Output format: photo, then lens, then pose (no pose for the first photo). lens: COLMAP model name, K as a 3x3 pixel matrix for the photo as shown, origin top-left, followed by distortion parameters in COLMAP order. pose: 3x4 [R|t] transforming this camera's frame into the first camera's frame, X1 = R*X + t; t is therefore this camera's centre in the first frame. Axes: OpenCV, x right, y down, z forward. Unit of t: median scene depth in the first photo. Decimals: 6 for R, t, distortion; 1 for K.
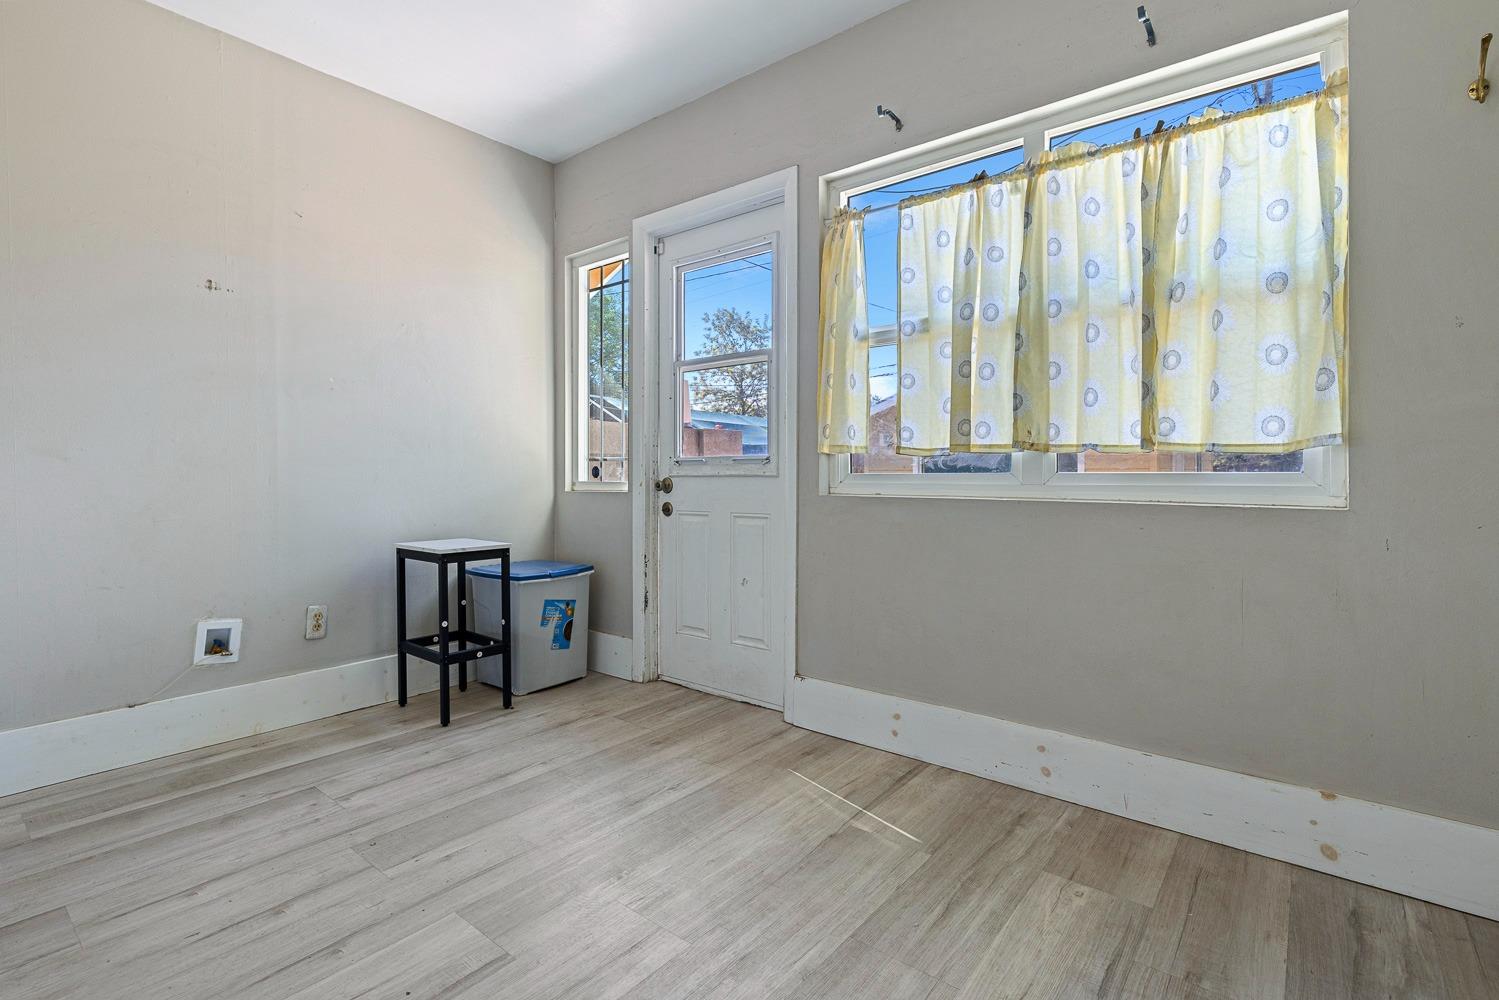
lens RADIAL K [[698.4, 0, 753.6], [0, 698.4, 487.1], [0, 0, 1]] dist [-0.000481, 0.000226]
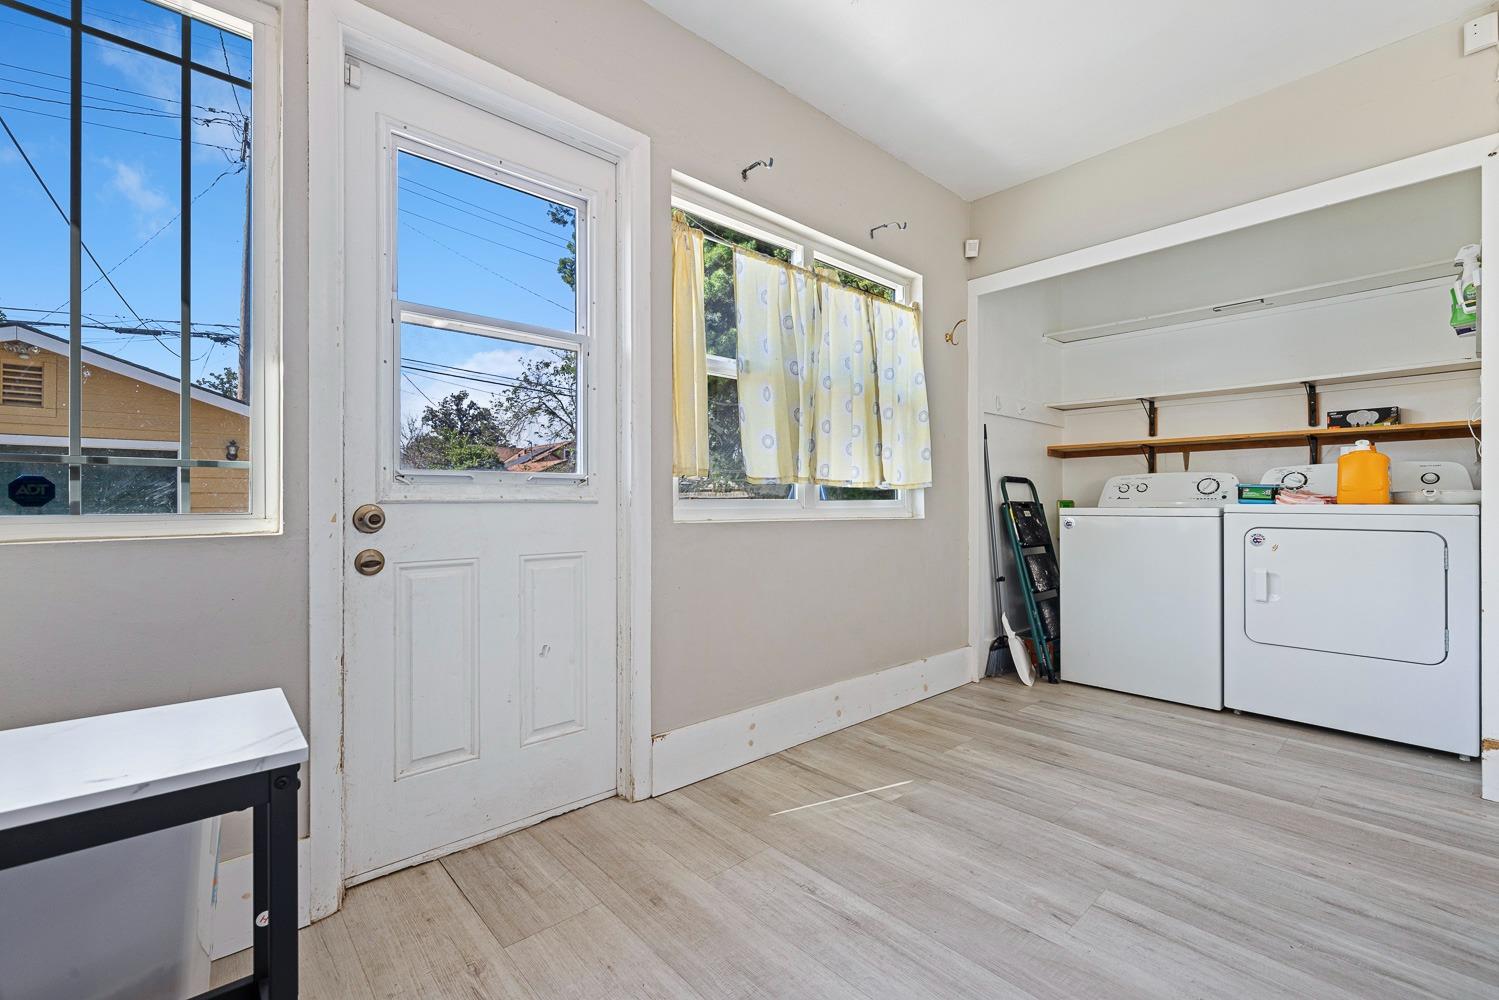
lens RADIAL K [[630.3, 0, 752.2], [0, 630.3, 503.2], [0, 0, 1]] dist [0.001113, -0.000095]
pose [[0.166878, -0.001137, 0.985977, -0.781545], [0.016630, 0.999860, -0.001662, -0.012660], [-0.985837, 0.016674, 0.166873, 0.871782]]
